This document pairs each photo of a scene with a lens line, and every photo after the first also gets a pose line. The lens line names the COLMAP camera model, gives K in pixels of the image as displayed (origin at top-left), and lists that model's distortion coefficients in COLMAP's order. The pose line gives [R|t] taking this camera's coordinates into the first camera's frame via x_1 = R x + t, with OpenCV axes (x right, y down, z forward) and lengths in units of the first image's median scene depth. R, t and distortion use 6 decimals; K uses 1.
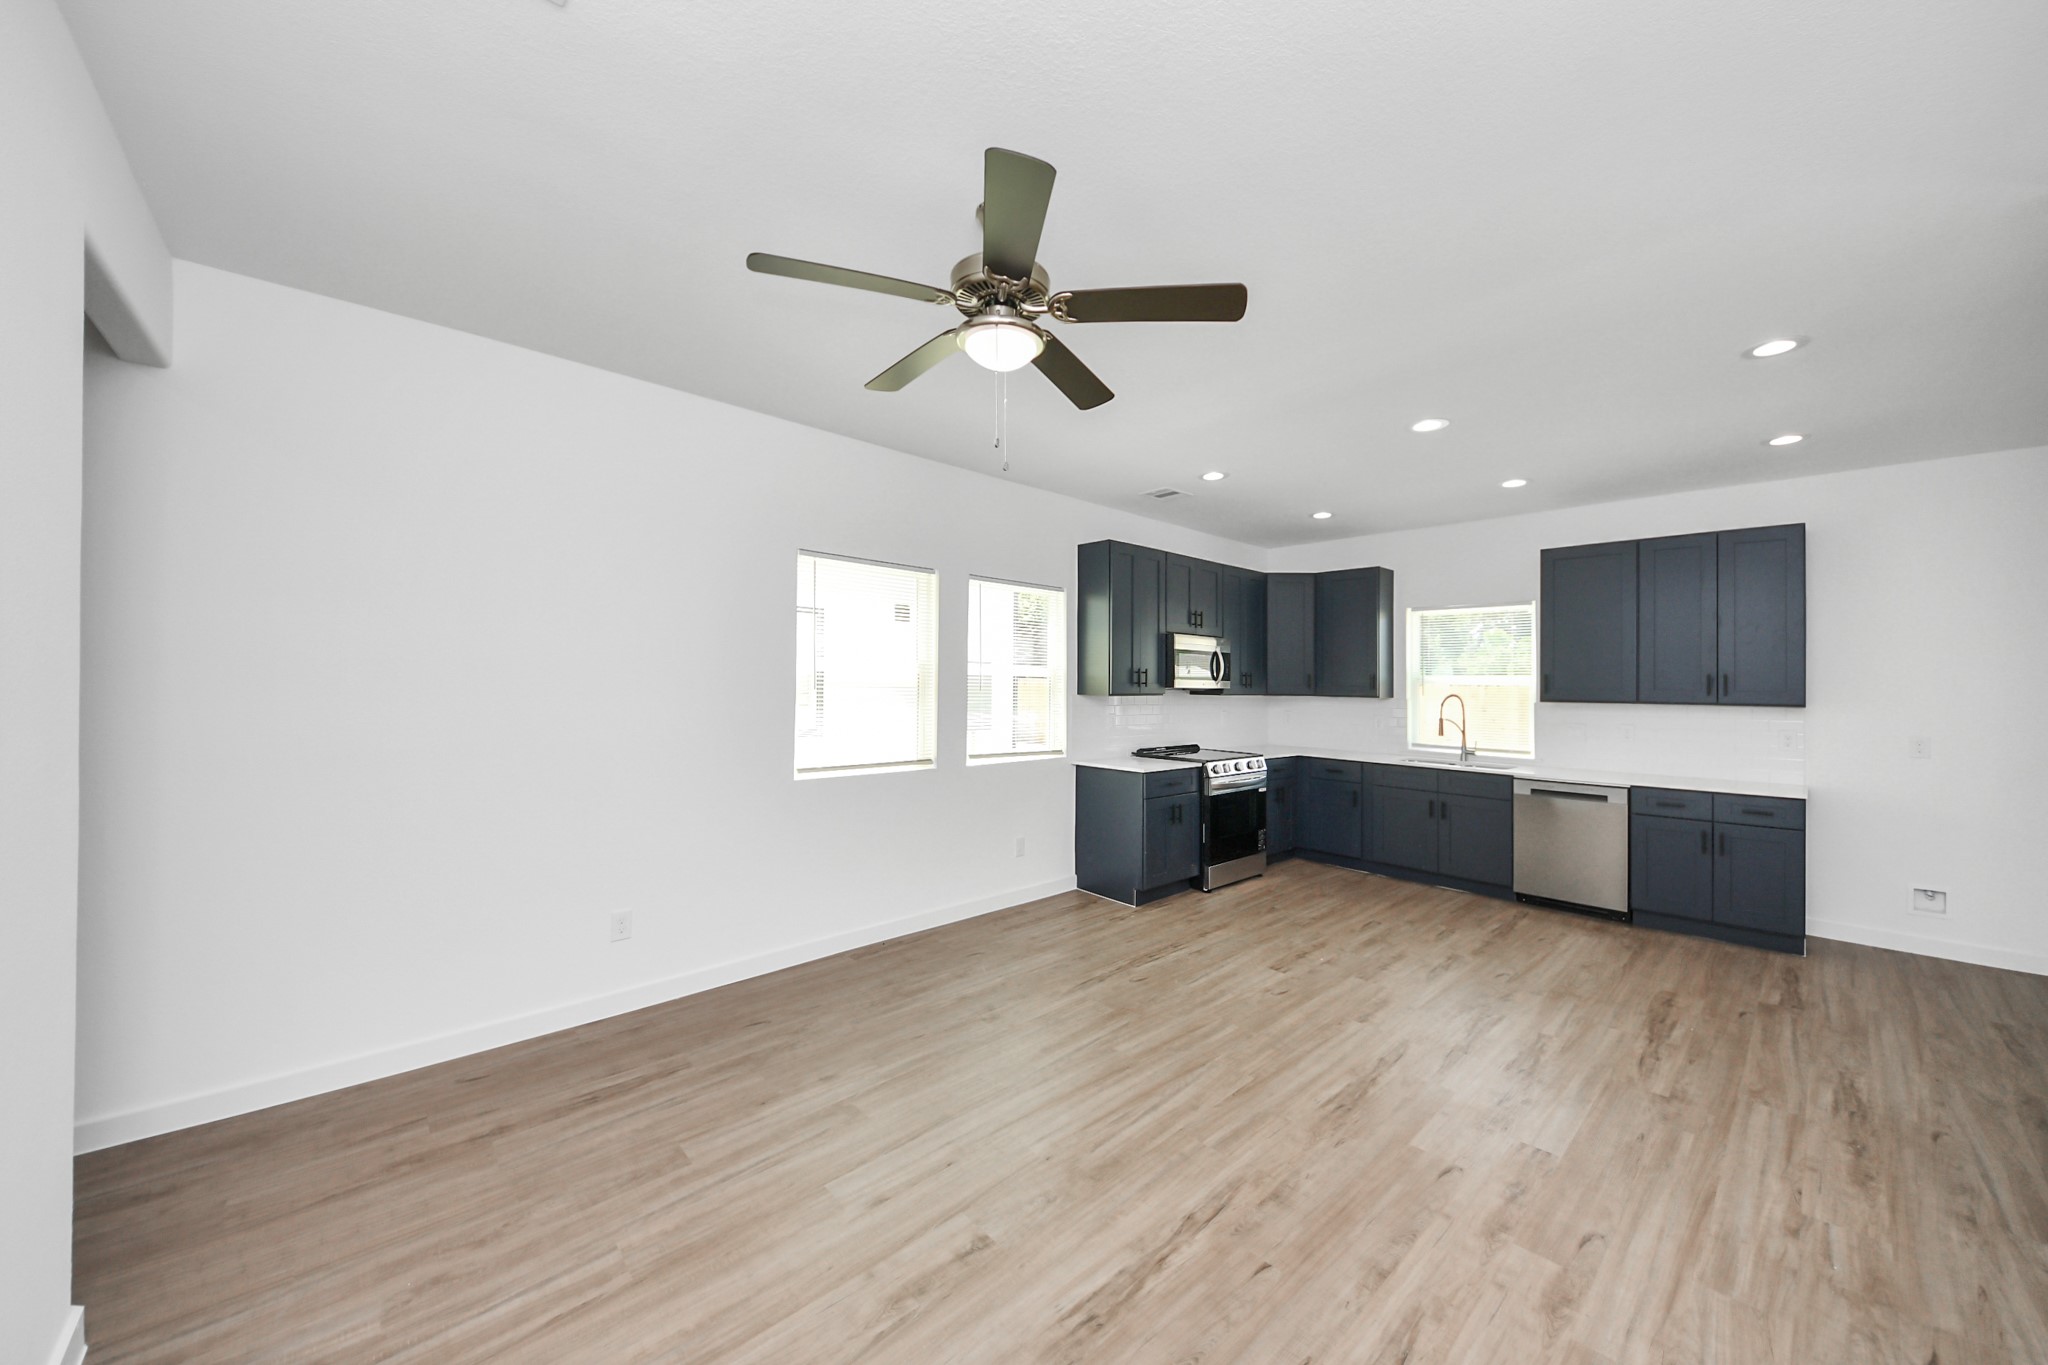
lens RADIAL K [[744.2, 0, 1041.6], [0, 744.2, 672.2], [0, 0, 1]] dist [0.055014, -0.021161]
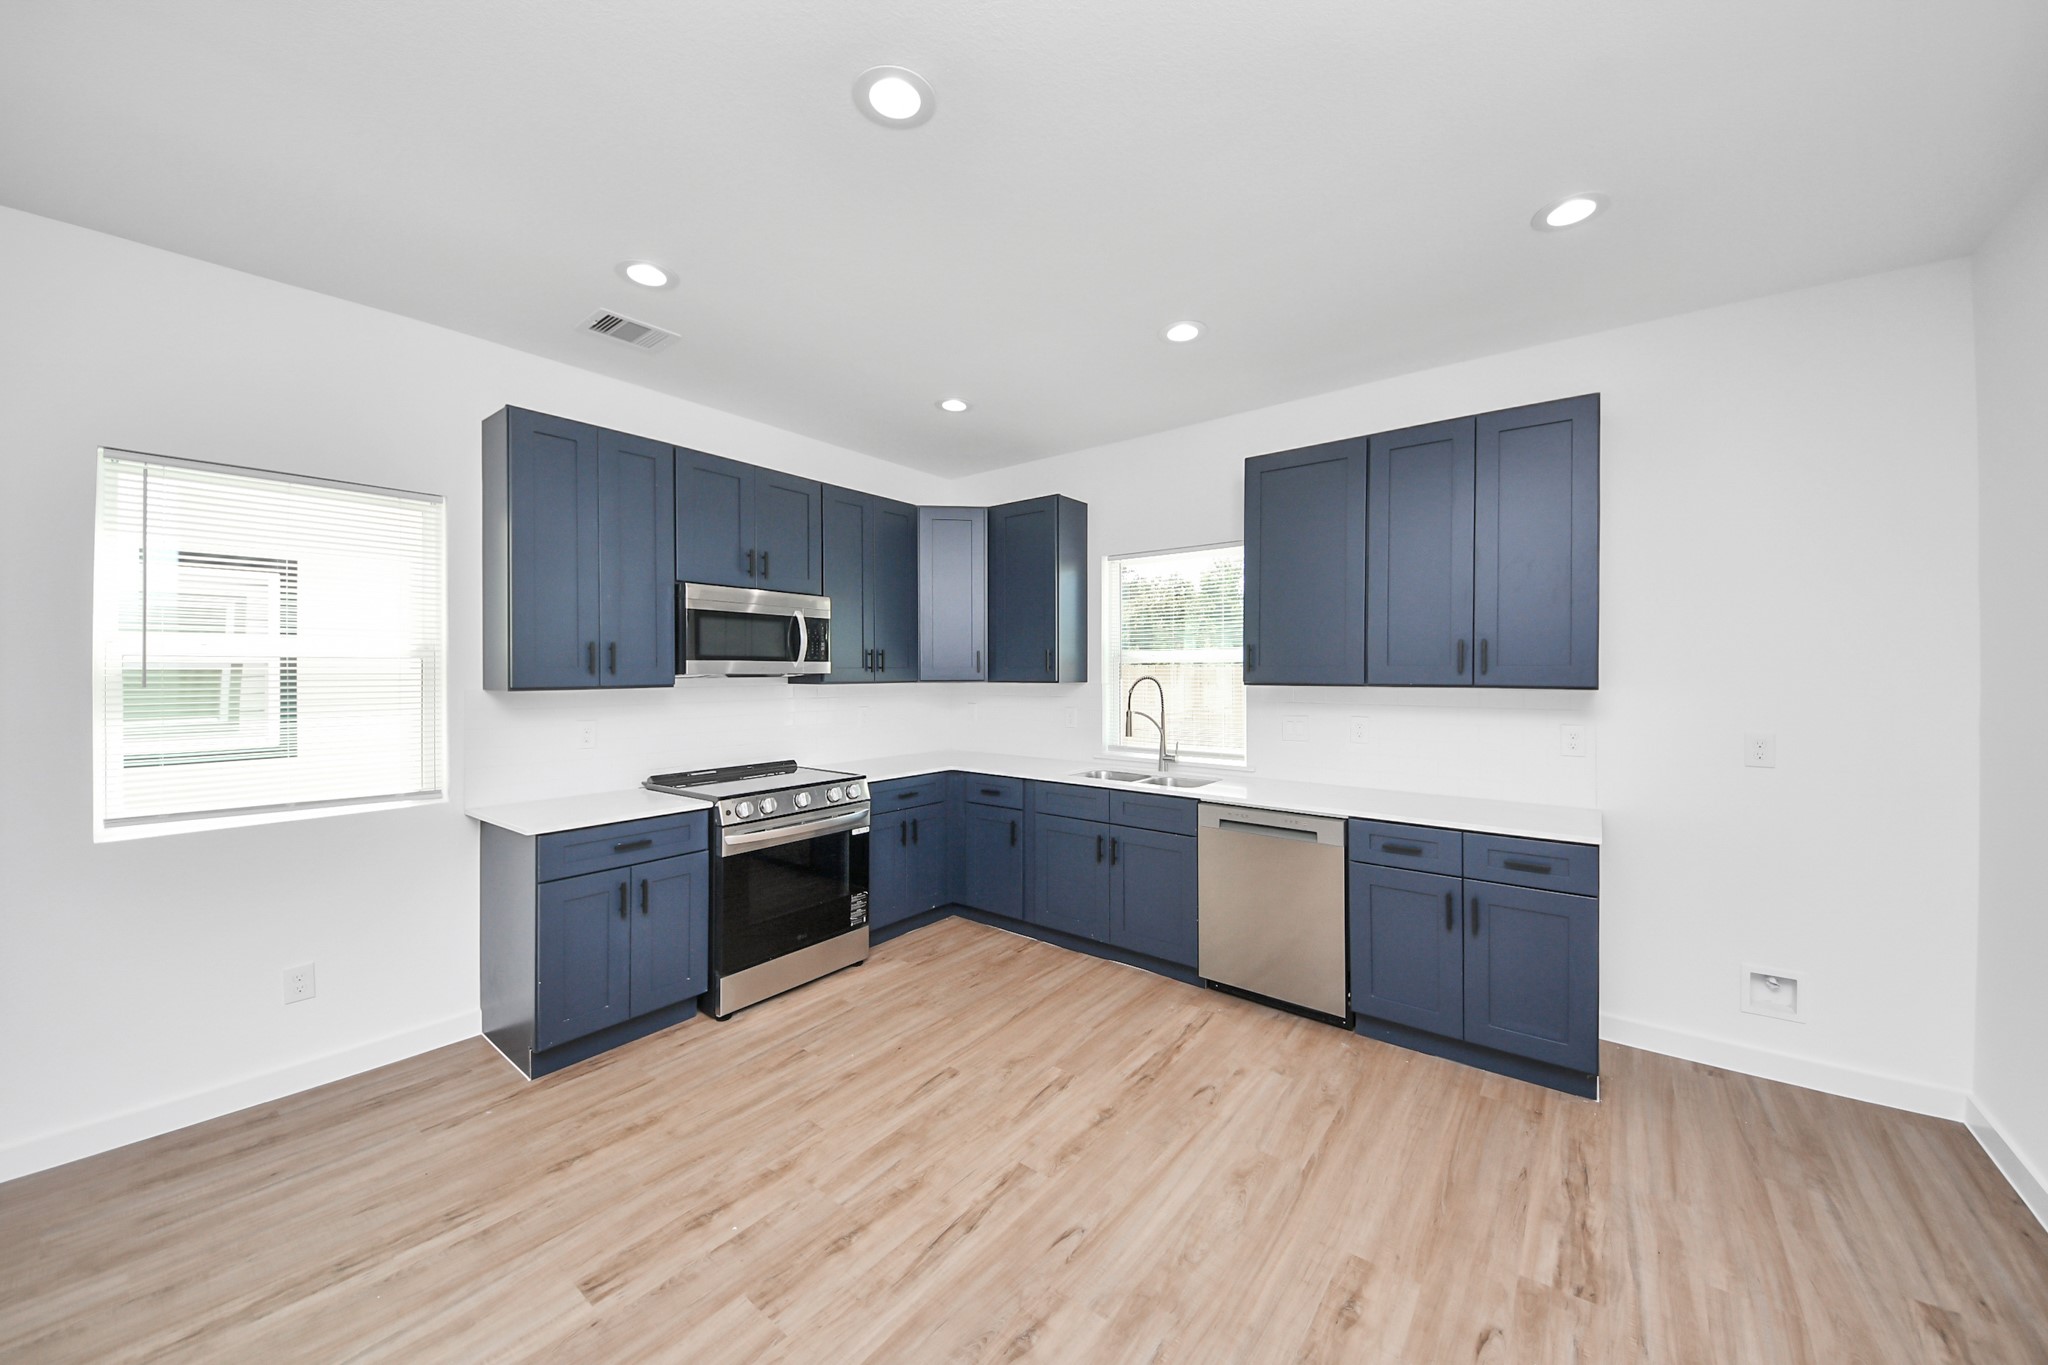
lens RADIAL K [[728.2, 0, 1028.3], [0, 728.2, 679.1], [0, 0, 1]] dist [0.053178, -0.023569]
pose [[0.991017, -0.020049, 0.132224, 0.476106], [0.017197, 0.999595, 0.022678, 0.020802], [-0.132625, -0.020201, 0.990960, 0.482836]]
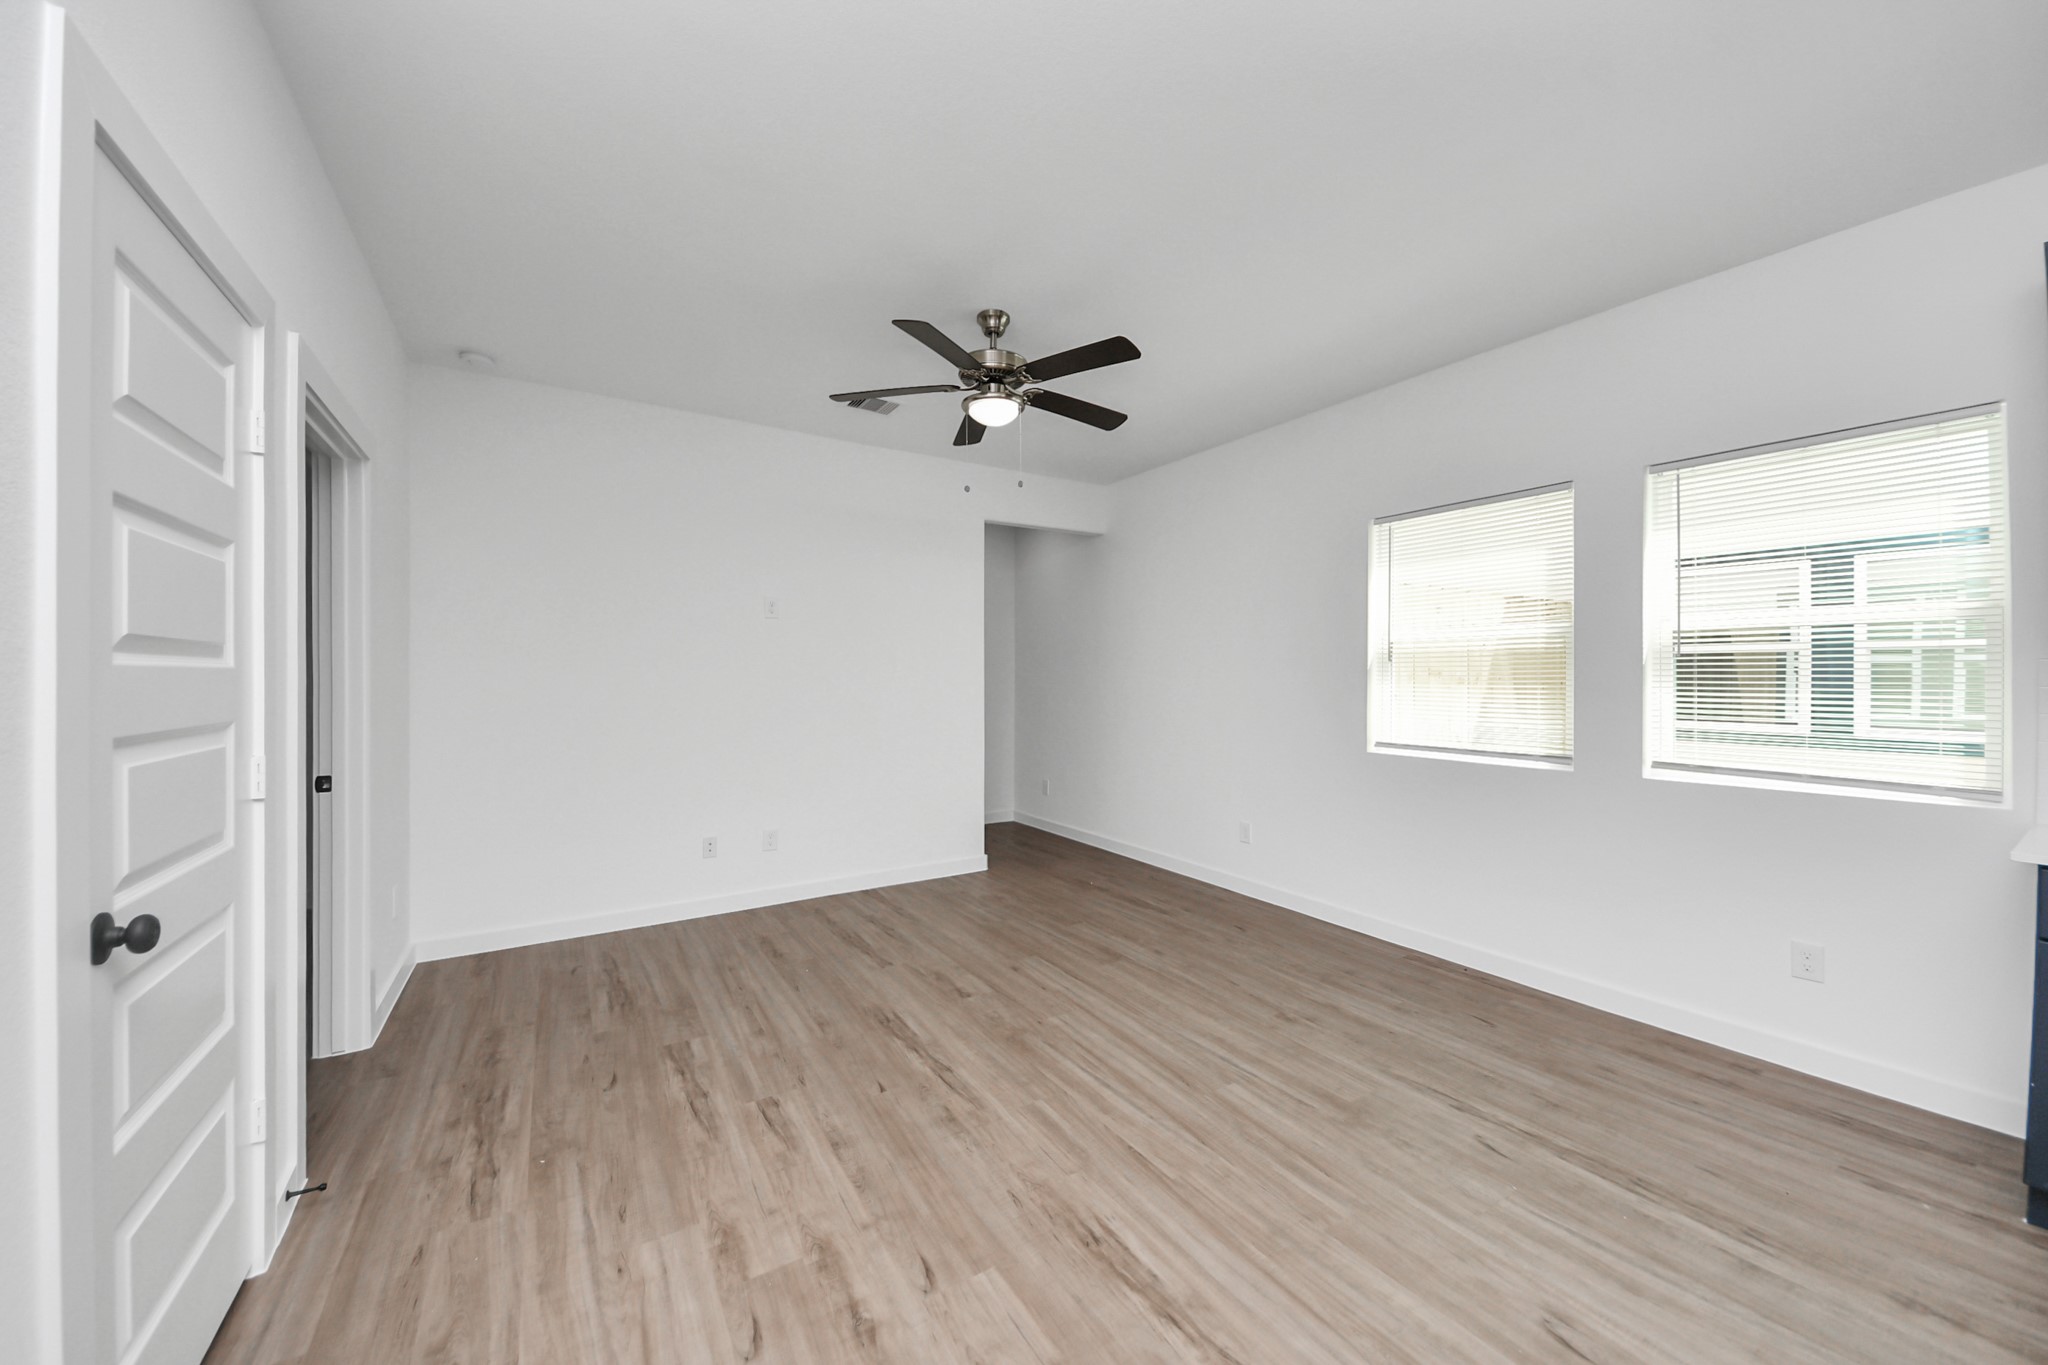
lens RADIAL K [[728.2, 0, 1028.3], [0, 728.2, 679.1], [0, 0, 1]] dist [0.053178, -0.023569]
pose [[-0.192423, -0.019992, -0.981108, 0.664811], [0.003494, 0.999772, -0.021058, 0.060364], [0.981306, -0.007480, -0.192310, 0.676280]]
